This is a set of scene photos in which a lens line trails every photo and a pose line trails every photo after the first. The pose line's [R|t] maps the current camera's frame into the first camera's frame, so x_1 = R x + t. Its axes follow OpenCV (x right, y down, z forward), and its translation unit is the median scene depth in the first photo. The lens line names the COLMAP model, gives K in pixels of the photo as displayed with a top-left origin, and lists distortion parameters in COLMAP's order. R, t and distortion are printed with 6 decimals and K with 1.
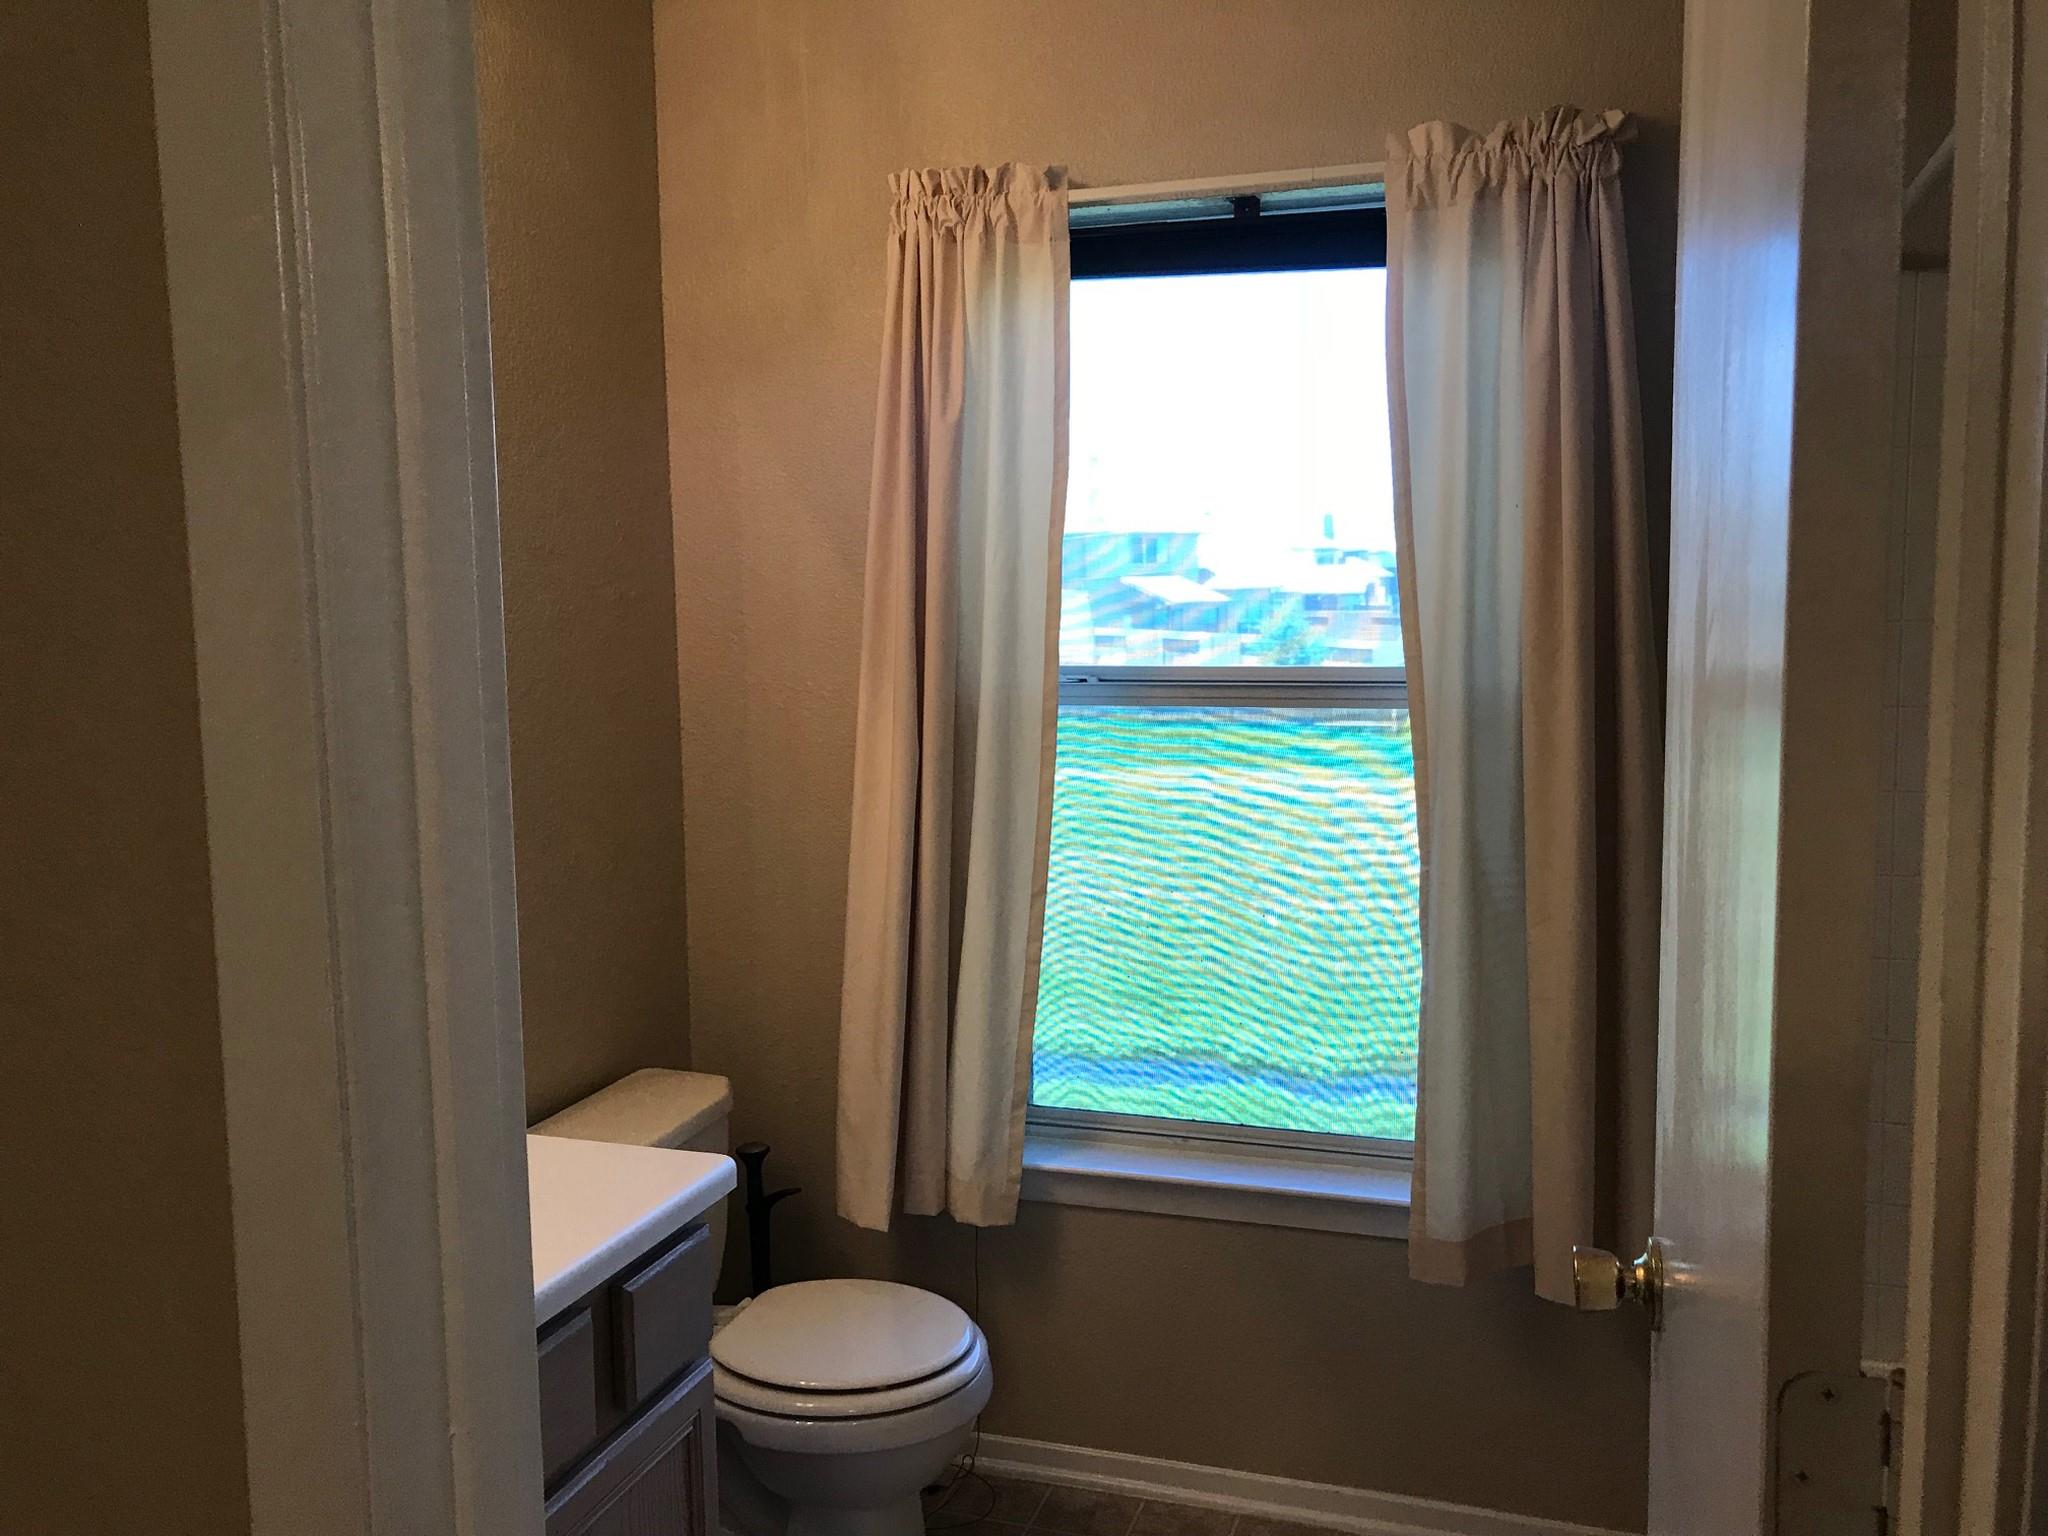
lens RADIAL K [[1667.0, 0, 1025.6], [0, 1667.0, 767.8], [0, 0, 1]] dist [0.009754, 0.015415]
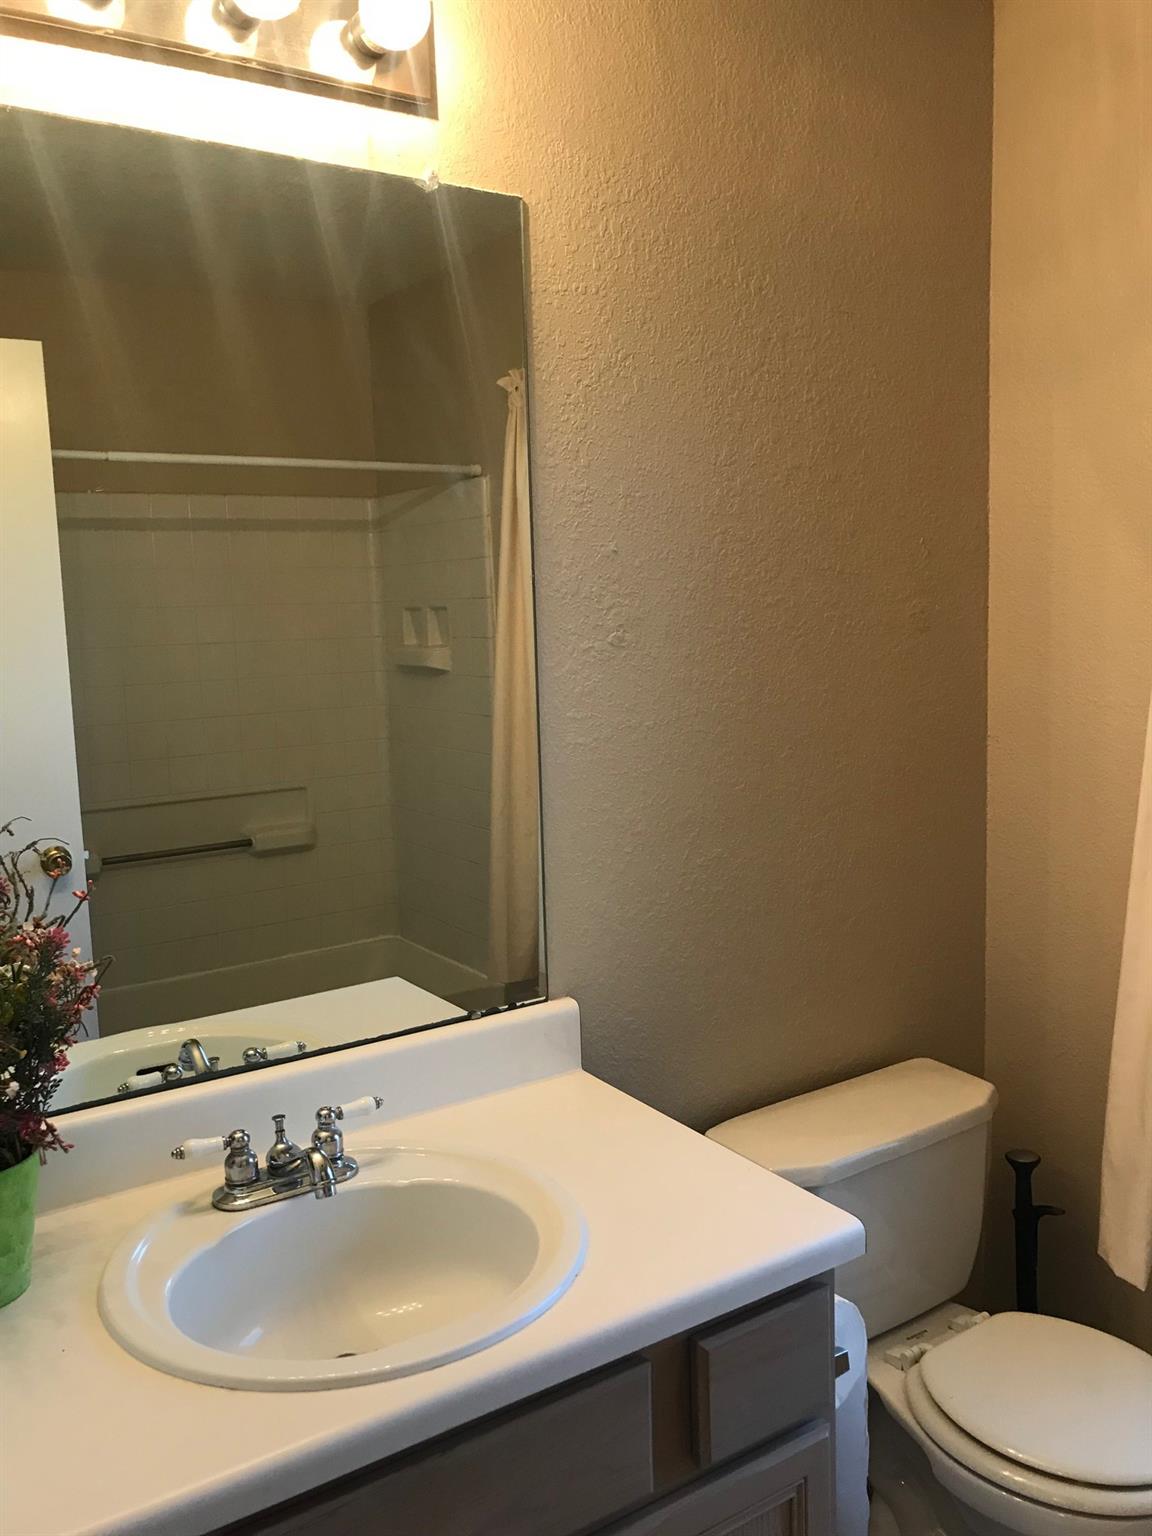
lens RADIAL K [[1250.3, 0, 574.0], [0, 1250.3, 764.4], [0, 0, 1]] dist [0.009754, 0.015415]
pose [[0.783862, 0.069383, -0.617047, 0.082113], [-0.050290, 0.997567, 0.048284, -0.034778], [0.618895, -0.006817, 0.785444, 0.255322]]
